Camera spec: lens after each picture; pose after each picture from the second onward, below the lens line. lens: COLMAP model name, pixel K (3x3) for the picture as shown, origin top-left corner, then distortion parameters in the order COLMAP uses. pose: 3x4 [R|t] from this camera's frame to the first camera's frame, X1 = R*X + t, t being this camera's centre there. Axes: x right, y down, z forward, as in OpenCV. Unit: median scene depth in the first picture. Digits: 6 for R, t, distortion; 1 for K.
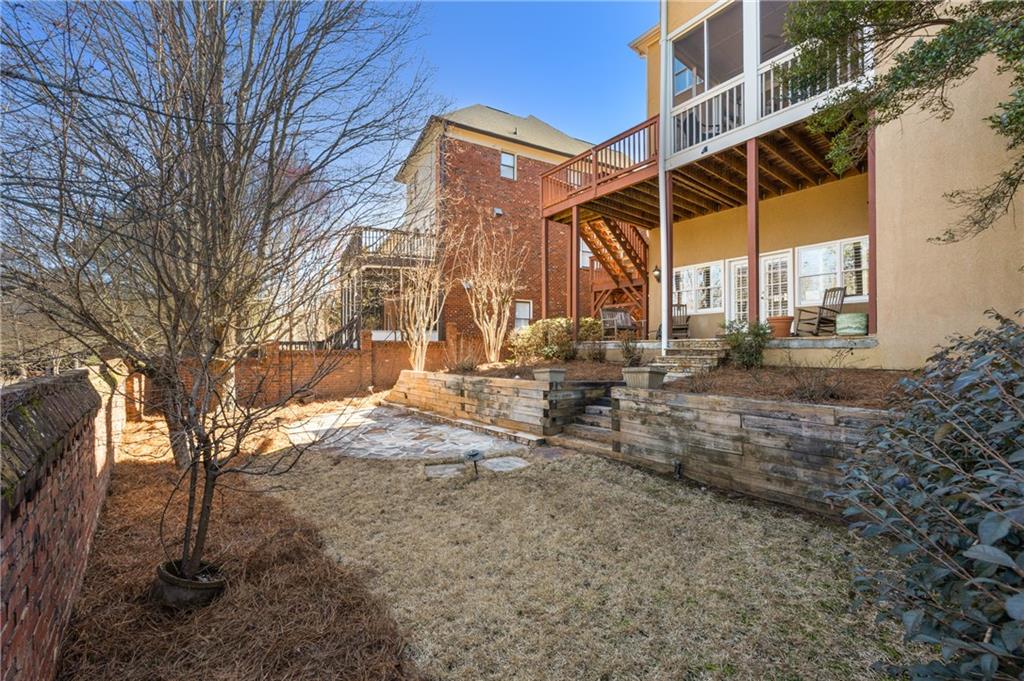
lens RADIAL K [[414.3, 0, 507.9], [0, 414.3, 347.8], [0, 0, 1]] dist [-0.006871, 0.000215]
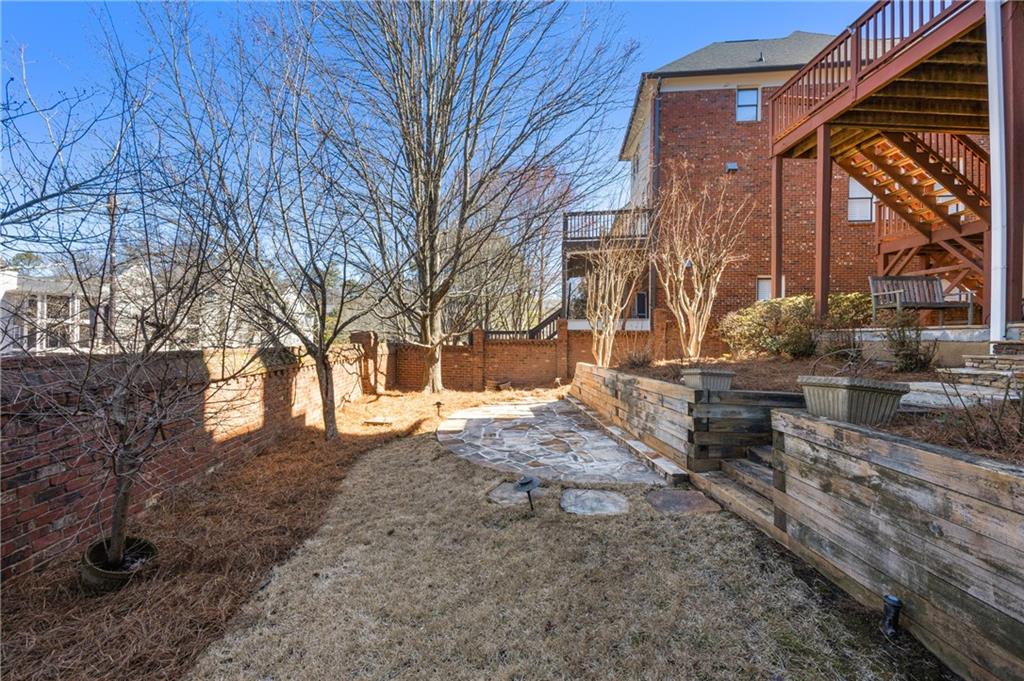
lens RADIAL K [[414.3, 0, 512.2], [0, 414.3, 338.8], [0, 0, 1]] dist [-0.006871, 0.000215]
pose [[0.816817, 0.008283, -0.576837, 0.237016], [-0.008040, 0.999963, 0.002973, 0.002282], [0.576840, 0.002210, 0.816854, 0.295277]]
